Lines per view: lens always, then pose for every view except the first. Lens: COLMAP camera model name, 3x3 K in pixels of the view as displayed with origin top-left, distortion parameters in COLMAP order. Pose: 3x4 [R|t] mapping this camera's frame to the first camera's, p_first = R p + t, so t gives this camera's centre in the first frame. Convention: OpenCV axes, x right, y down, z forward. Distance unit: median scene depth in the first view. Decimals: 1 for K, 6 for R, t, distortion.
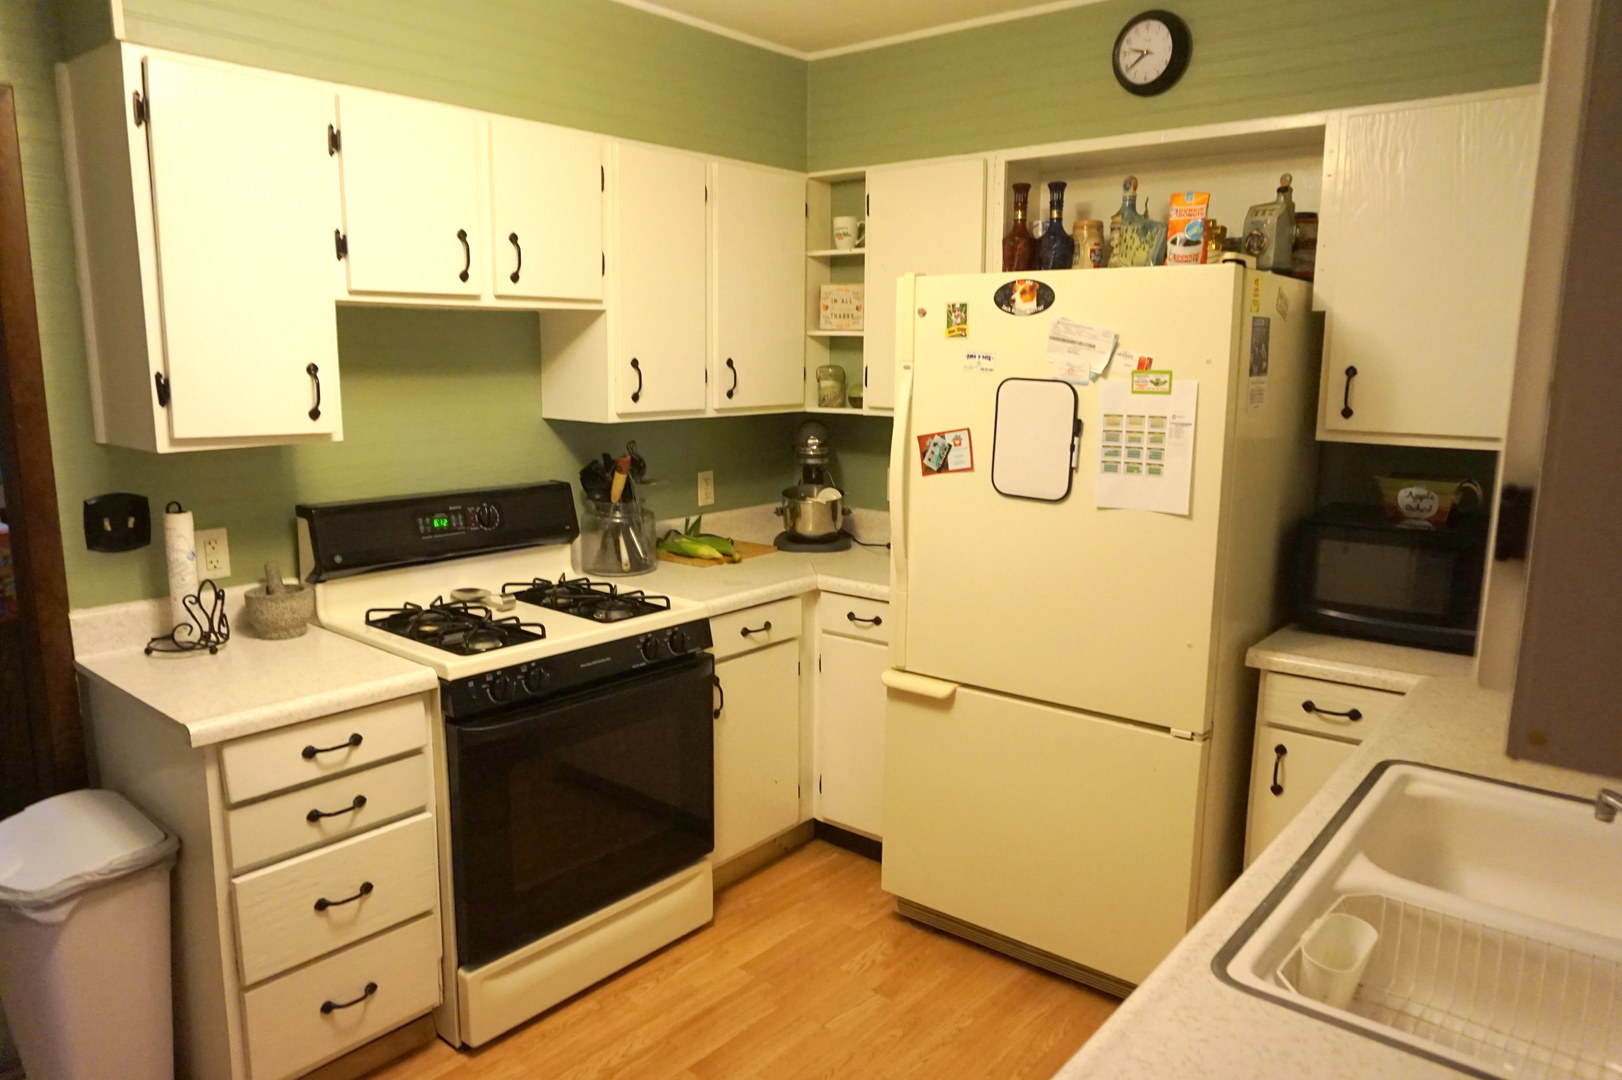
lens RADIAL K [[1099.3, 0, 811.0], [0, 1099.3, 540.0], [0, 0, 1]] dist [-0.009927, 0.001322]
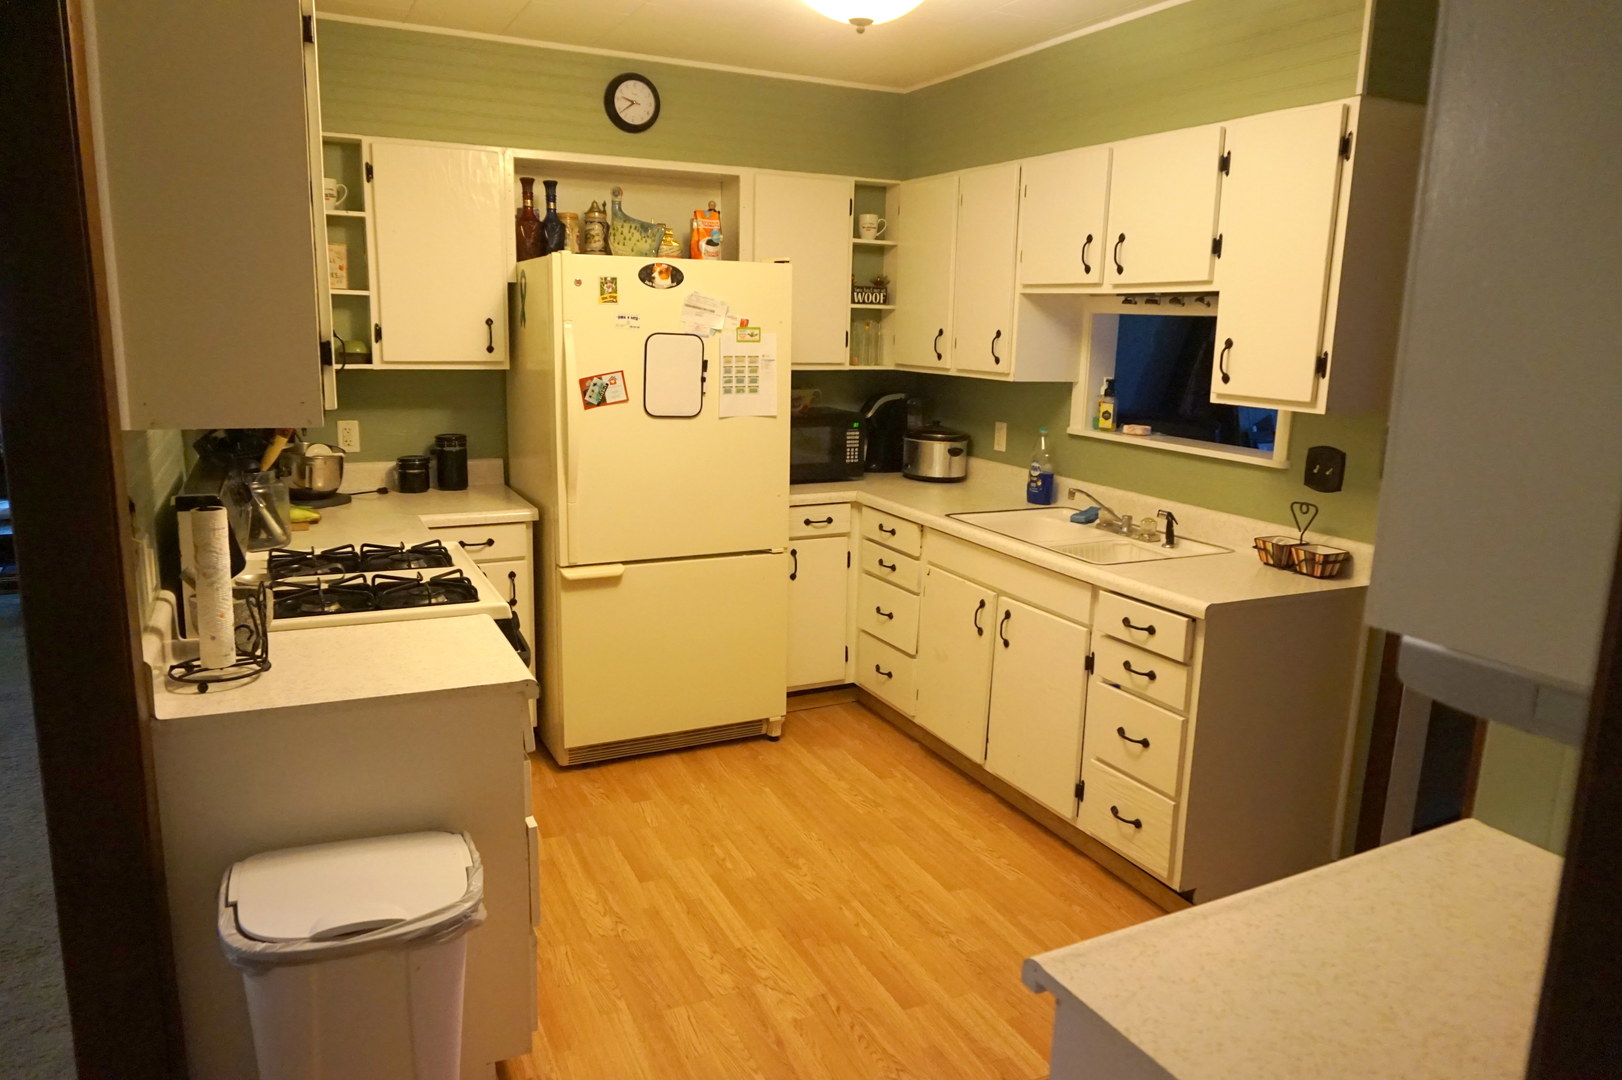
lens RADIAL K [[1099.3, 0, 811.0], [0, 1099.3, 540.0], [0, 0, 1]] dist [-0.009927, 0.001322]
pose [[0.424831, -0.175437, 0.888111, -1.004457], [0.137649, 0.982153, 0.128170, -0.038662], [-0.894747, 0.067797, 0.441398, 0.211270]]
